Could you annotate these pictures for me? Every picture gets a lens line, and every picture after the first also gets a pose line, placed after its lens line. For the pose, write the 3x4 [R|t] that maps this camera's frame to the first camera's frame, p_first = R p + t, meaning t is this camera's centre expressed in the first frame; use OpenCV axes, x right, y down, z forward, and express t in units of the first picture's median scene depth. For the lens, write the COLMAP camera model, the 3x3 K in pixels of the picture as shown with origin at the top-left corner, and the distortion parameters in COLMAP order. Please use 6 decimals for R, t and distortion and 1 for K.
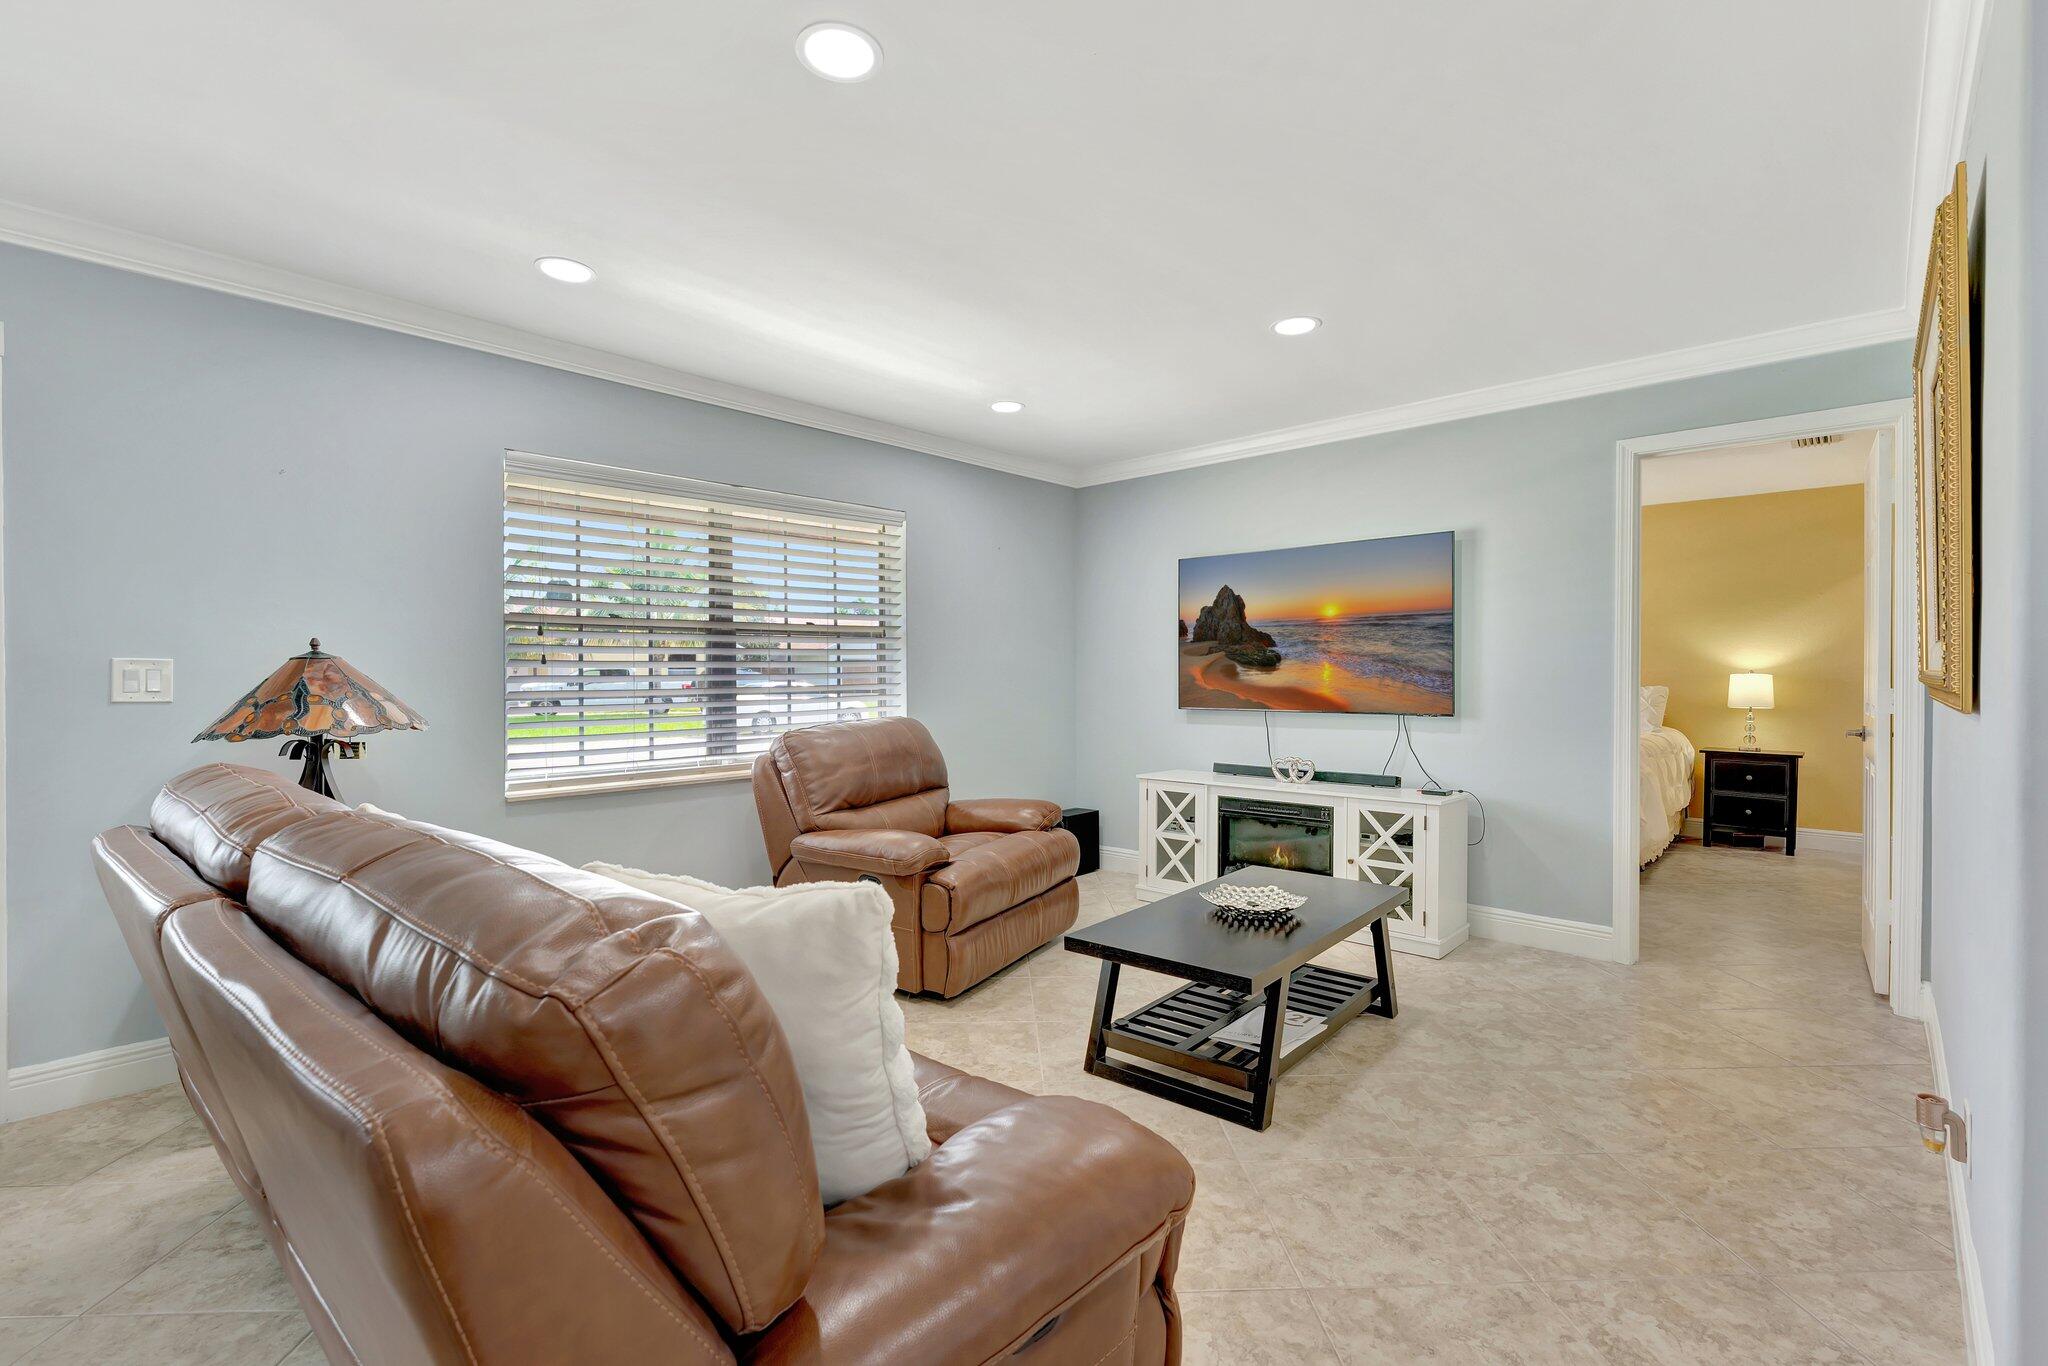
lens RADIAL K [[912.7, 0, 1024.0], [0, 912.7, 683.0], [0, 0, 1]] dist [-0.001969, -0.000136]
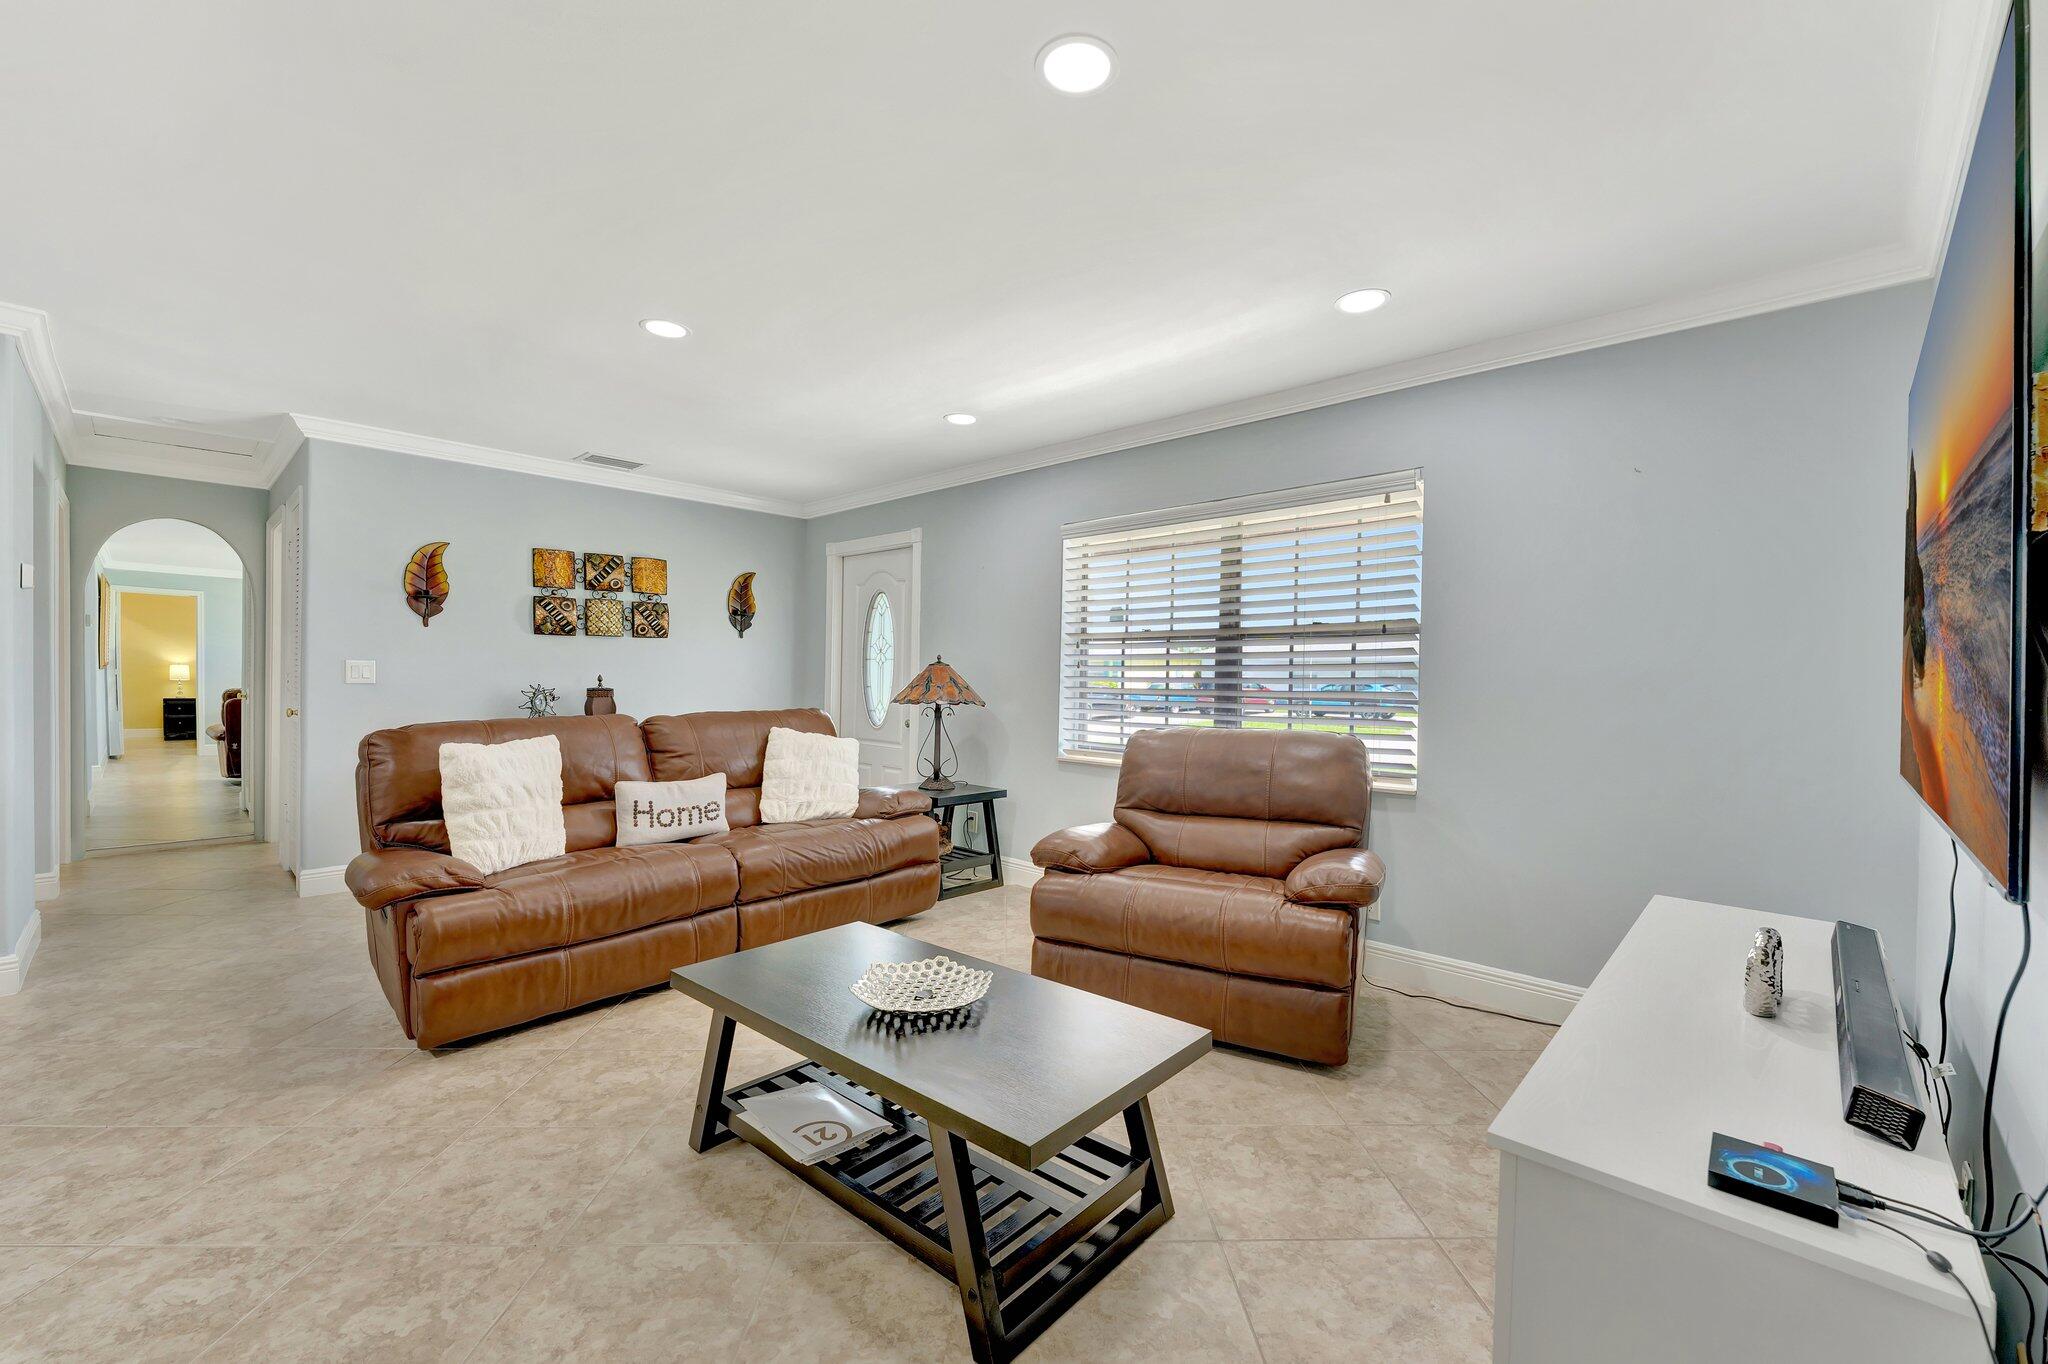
lens RADIAL K [[833.5, 0, 1024.0], [0, 833.5, 682.0], [0, 0, 1]] dist [0.014382, -0.000017]
pose [[-0.013258, 0.017897, -0.999752, 1.069594], [-0.018921, 0.999656, 0.018147, -0.028603], [0.999733, 0.019156, -0.012915, 1.265266]]
